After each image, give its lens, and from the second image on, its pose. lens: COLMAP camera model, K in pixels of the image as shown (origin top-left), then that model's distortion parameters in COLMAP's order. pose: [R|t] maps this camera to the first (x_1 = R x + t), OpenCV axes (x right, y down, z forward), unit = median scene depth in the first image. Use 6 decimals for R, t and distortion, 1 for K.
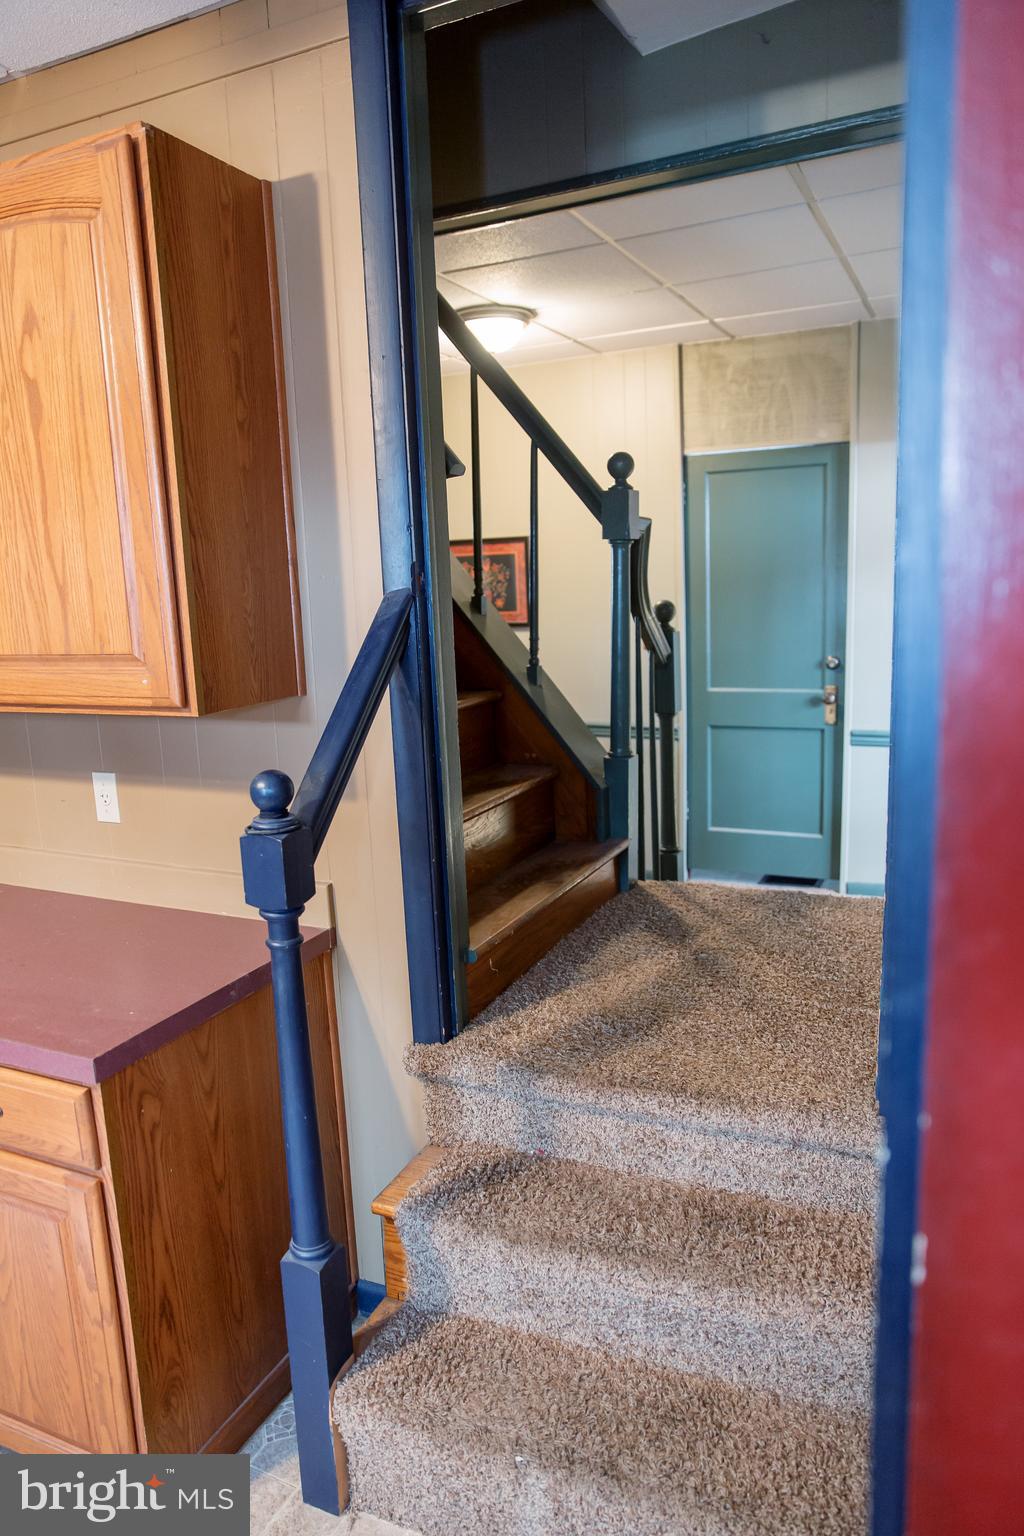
lens RADIAL K [[1028.3, 0, 501.4], [0, 1028.3, 770.8], [0, 0, 1]] dist [-0.069150, 0.063468]
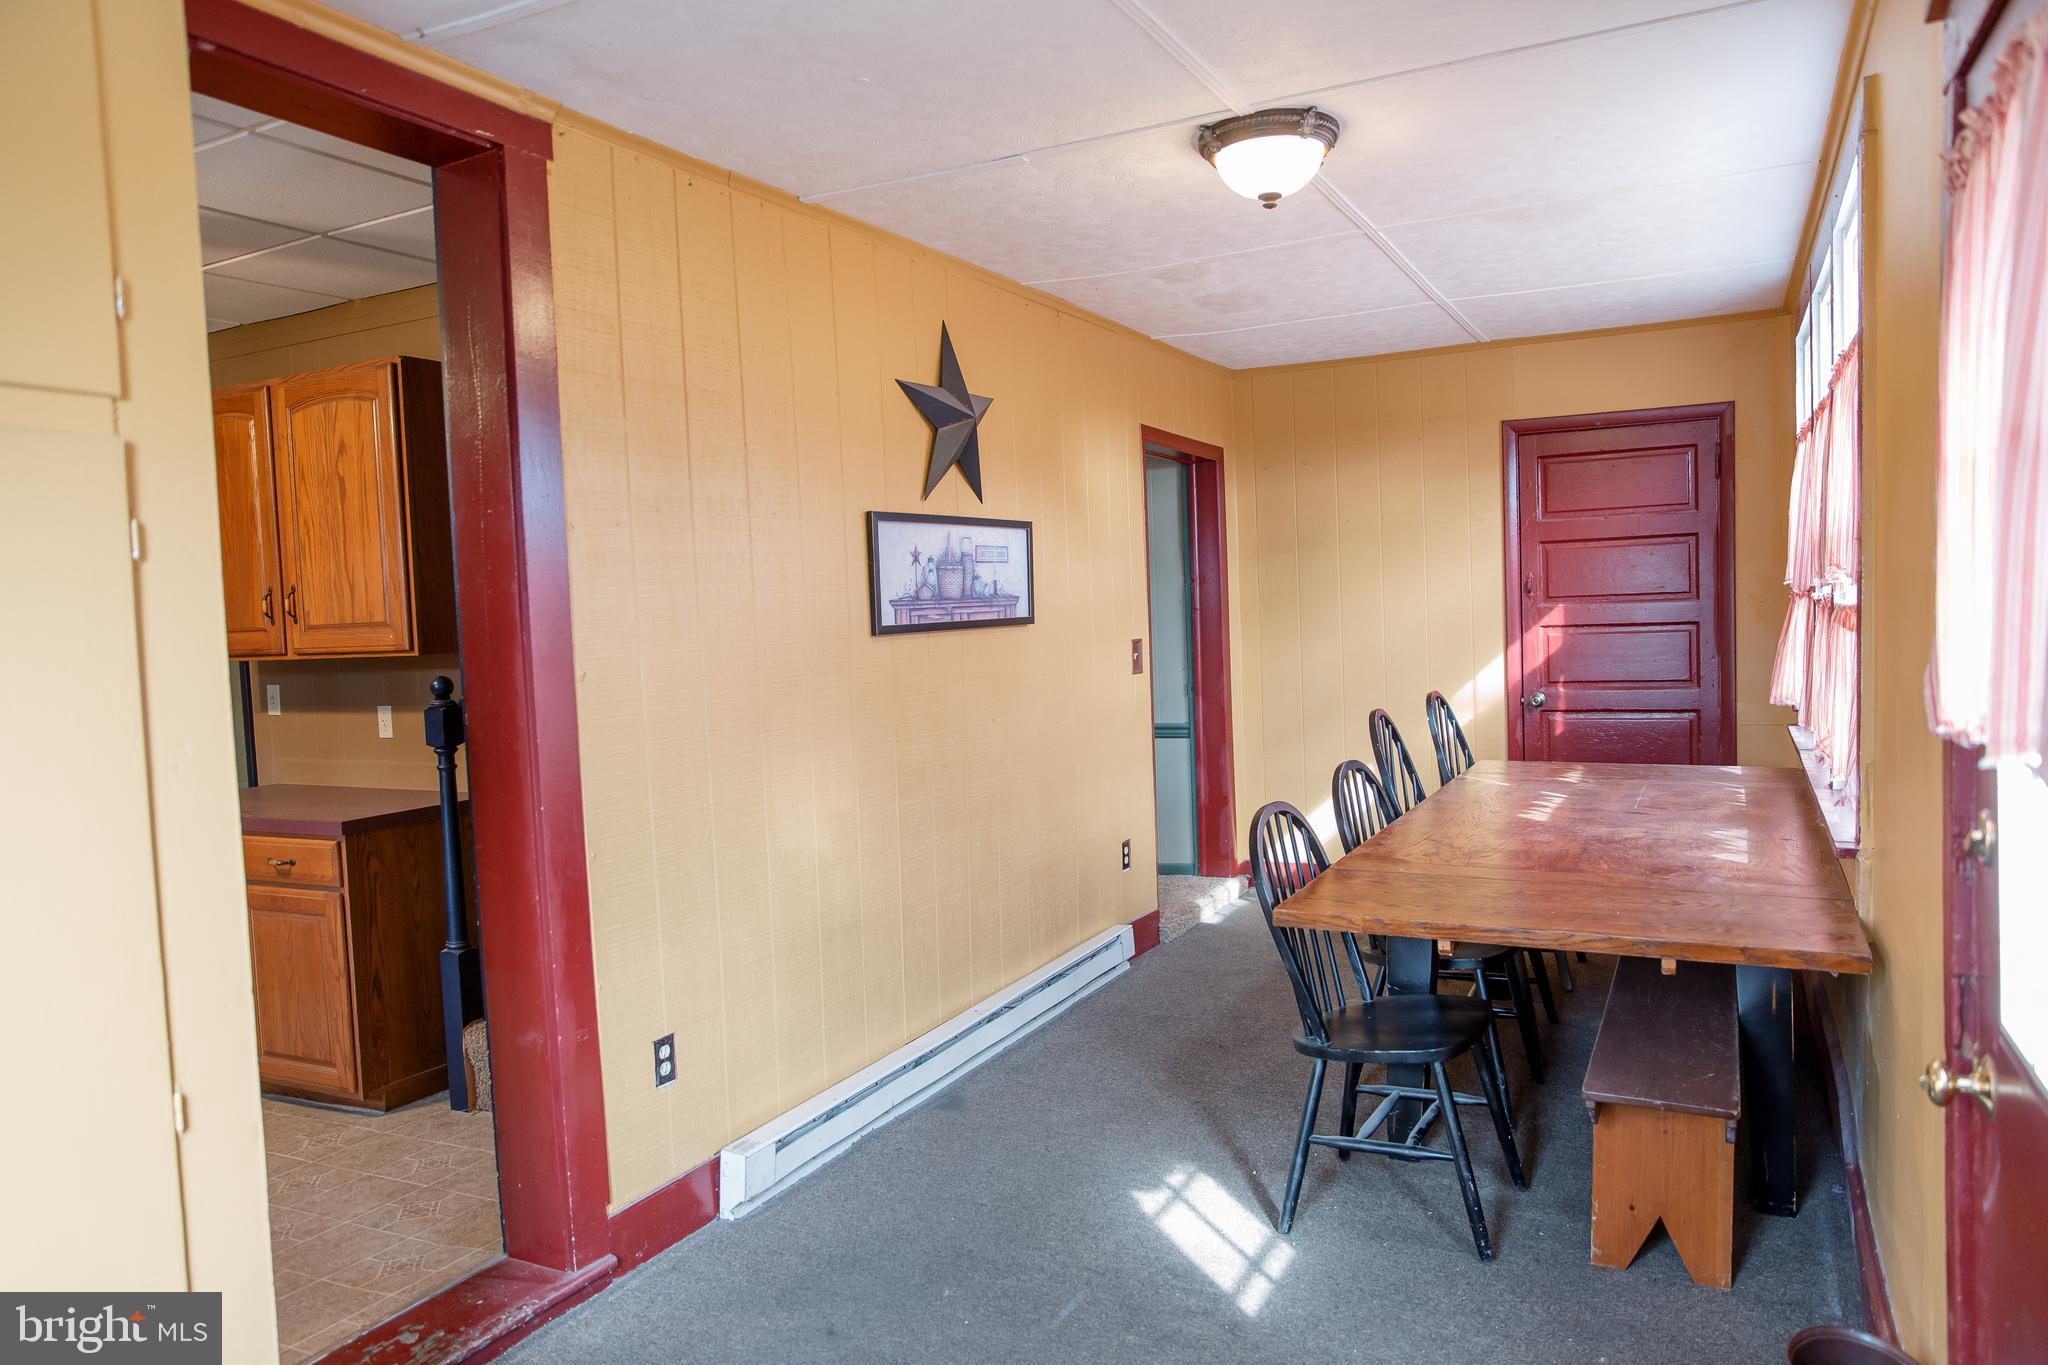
lens RADIAL K [[1371.0, 0, 1022.3], [0, 1371.0, 683.0], [0, 0, 1]] dist [-0.069150, 0.063468]
pose [[0.999544, 0.000129, -0.030210, 0.885517], [-0.004227, 0.990749, -0.135638, 0.330903], [0.029913, 0.135704, 0.990298, -1.410835]]
